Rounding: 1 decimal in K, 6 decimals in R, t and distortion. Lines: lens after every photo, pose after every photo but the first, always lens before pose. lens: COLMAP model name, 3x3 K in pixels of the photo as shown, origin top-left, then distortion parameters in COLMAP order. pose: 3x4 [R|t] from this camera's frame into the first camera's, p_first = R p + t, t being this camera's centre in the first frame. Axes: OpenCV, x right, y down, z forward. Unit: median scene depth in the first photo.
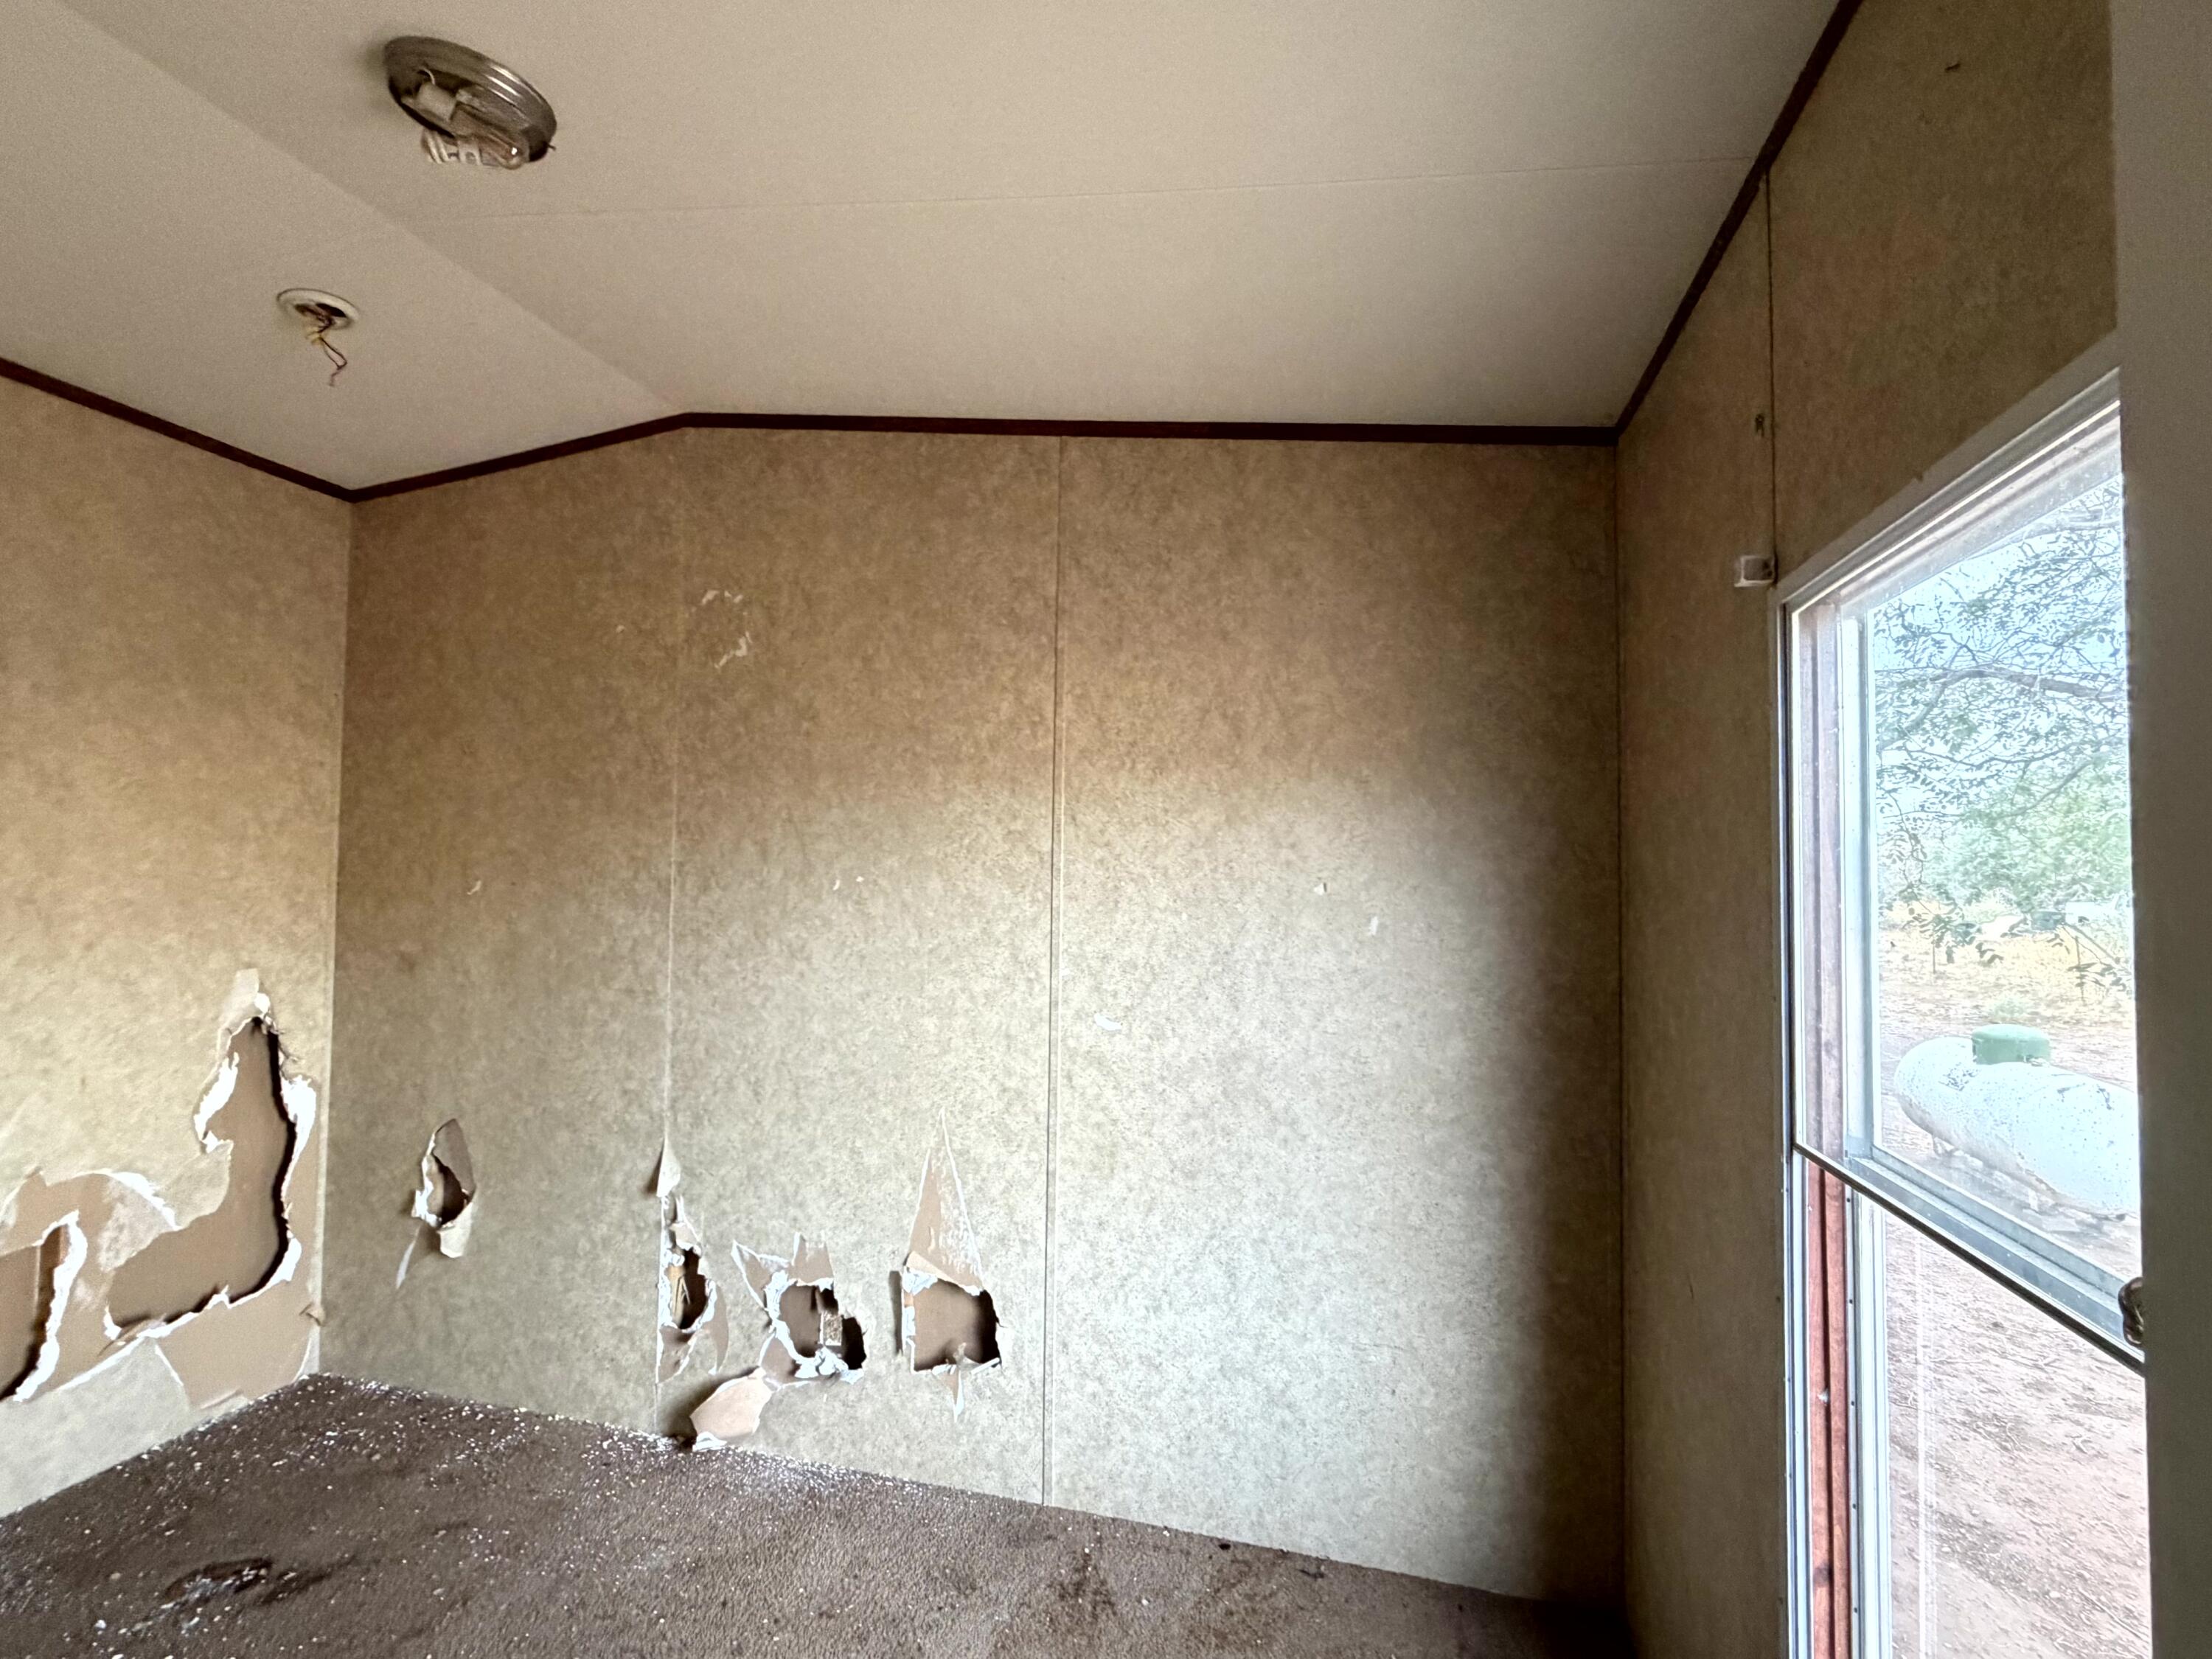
lens RADIAL K [[1033.2, 0, 1098.3], [0, 1033.2, 827.1], [0, 0, 1]] dist [0.024061, -0.019611]
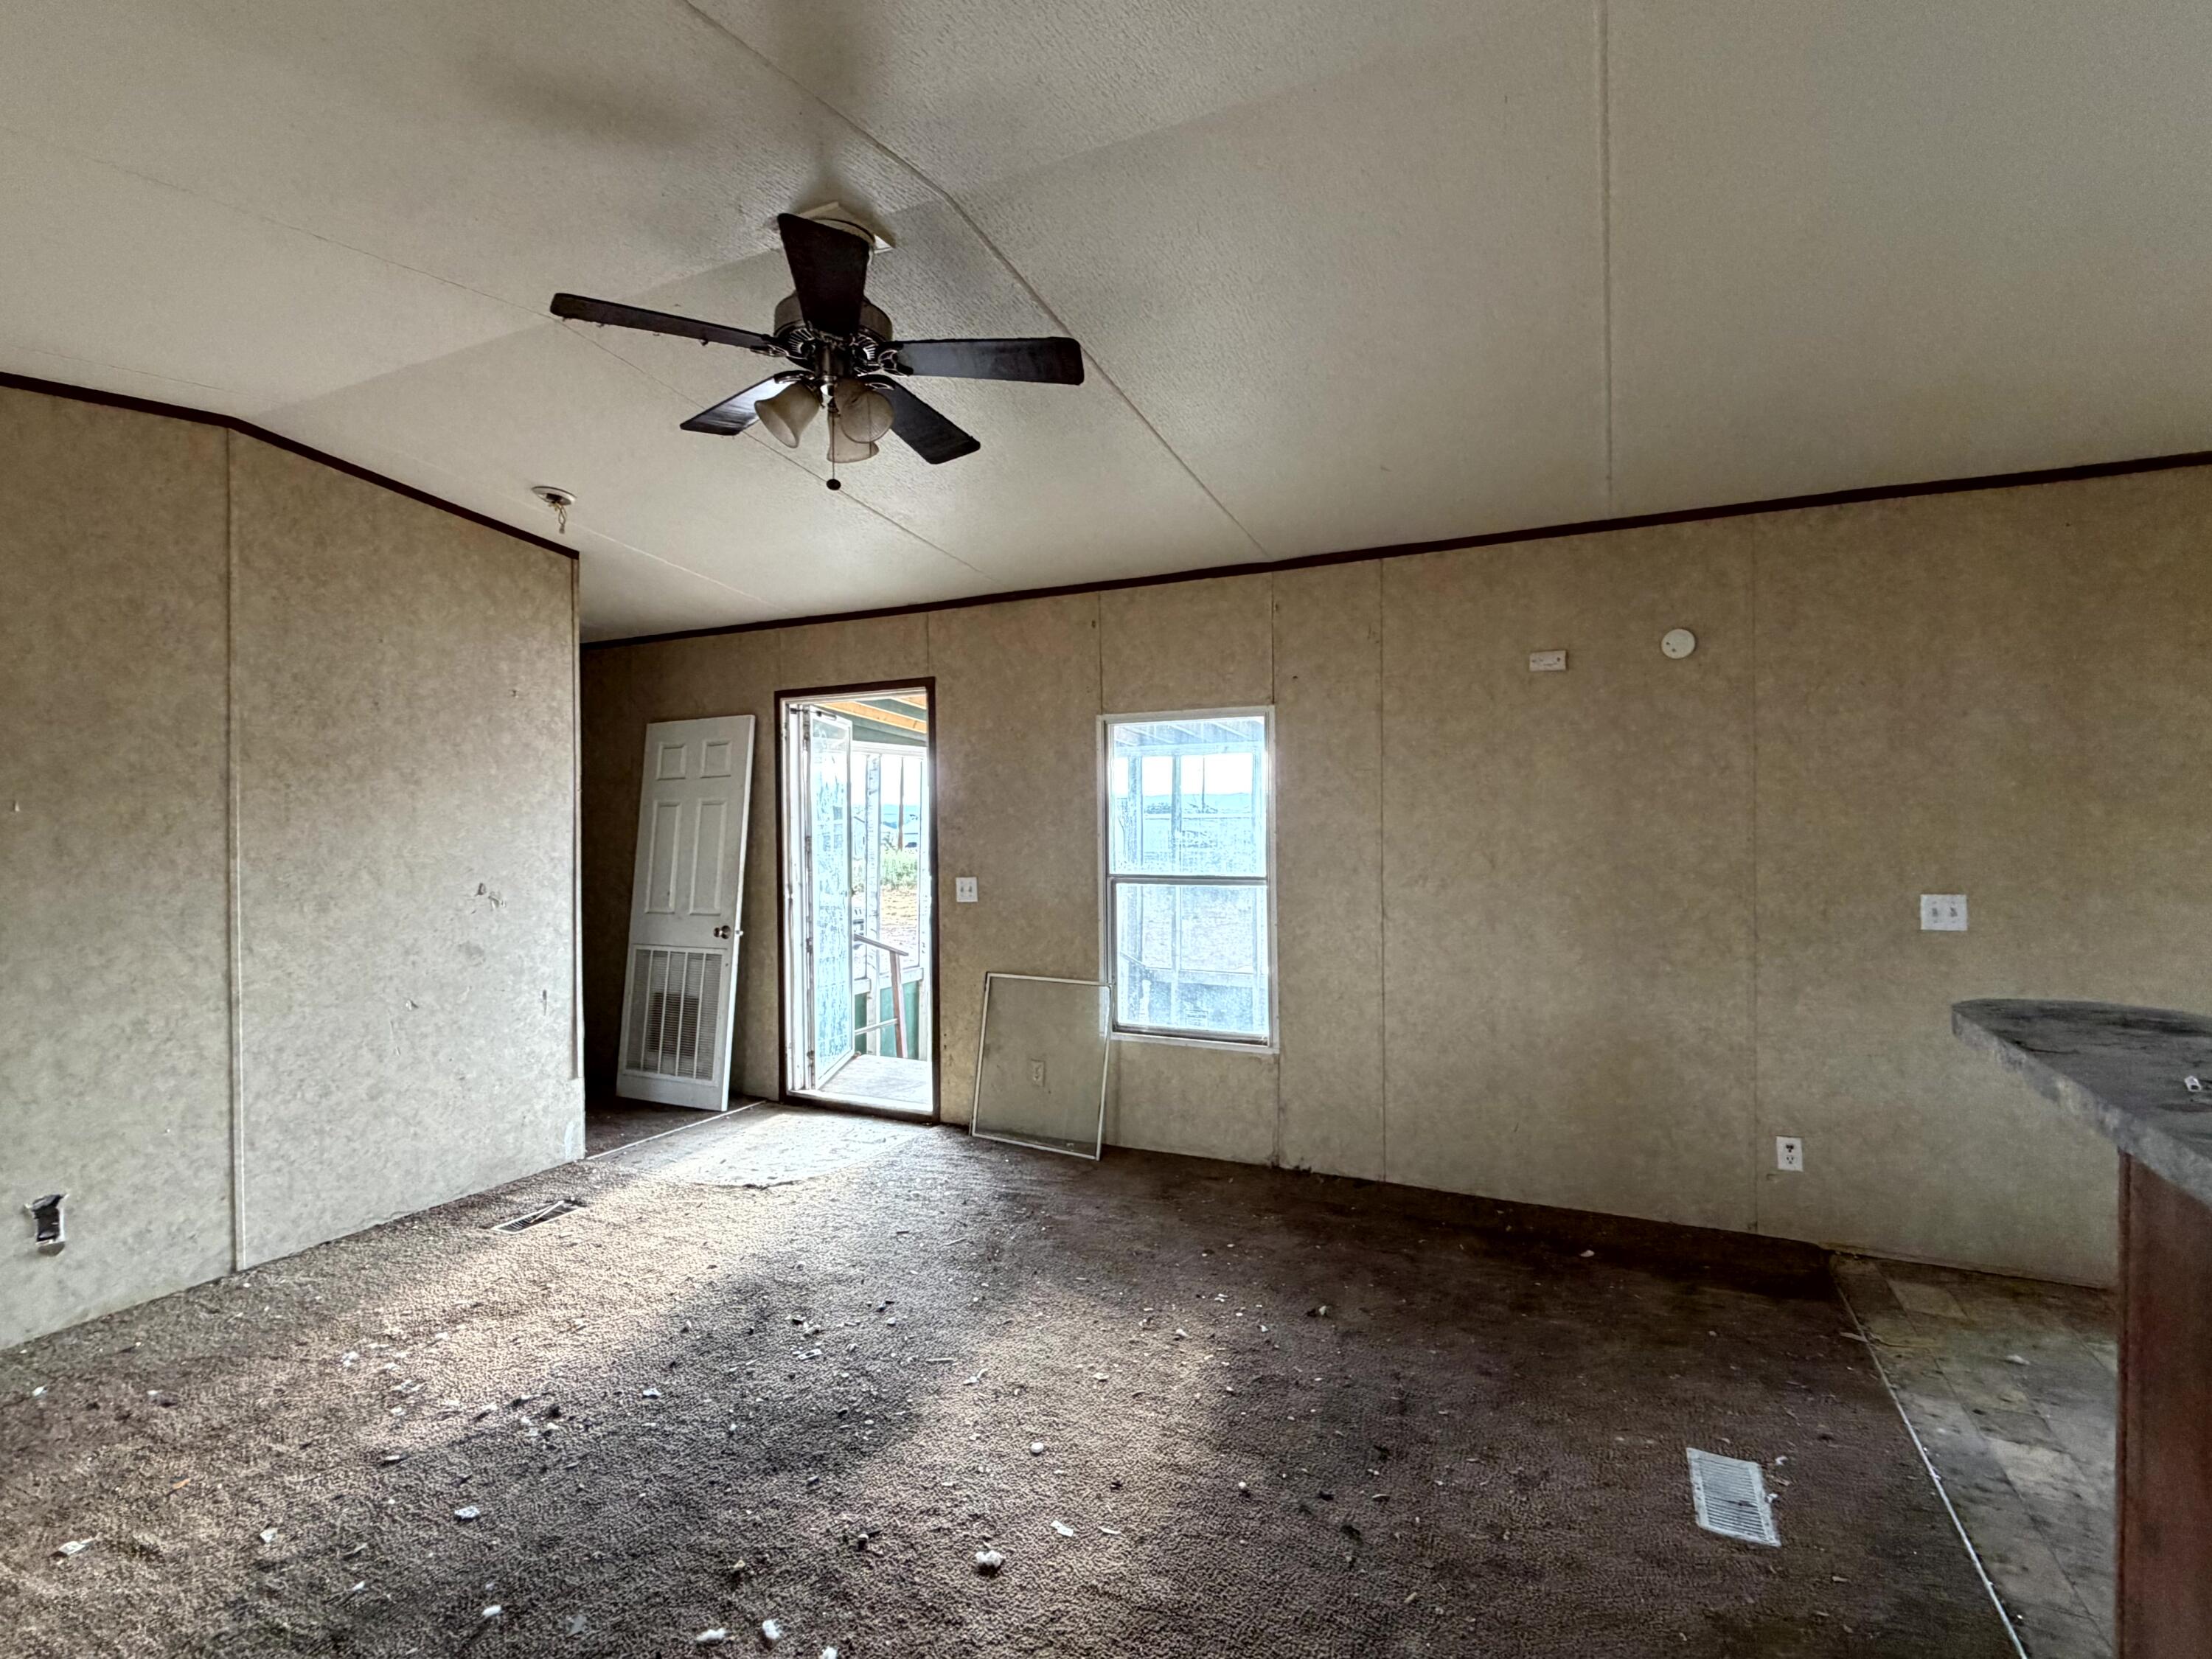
lens RADIAL K [[1054.6, 0, 1105.3], [0, 1054.6, 833.1], [0, 0, 1]] dist [-0.000191, -0.000049]
pose [[0.178574, -0.017386, 0.983773, -1.529860], [-0.025374, 0.999430, 0.022268, 0.140521], [-0.983599, -0.028939, 0.178031, -0.191106]]
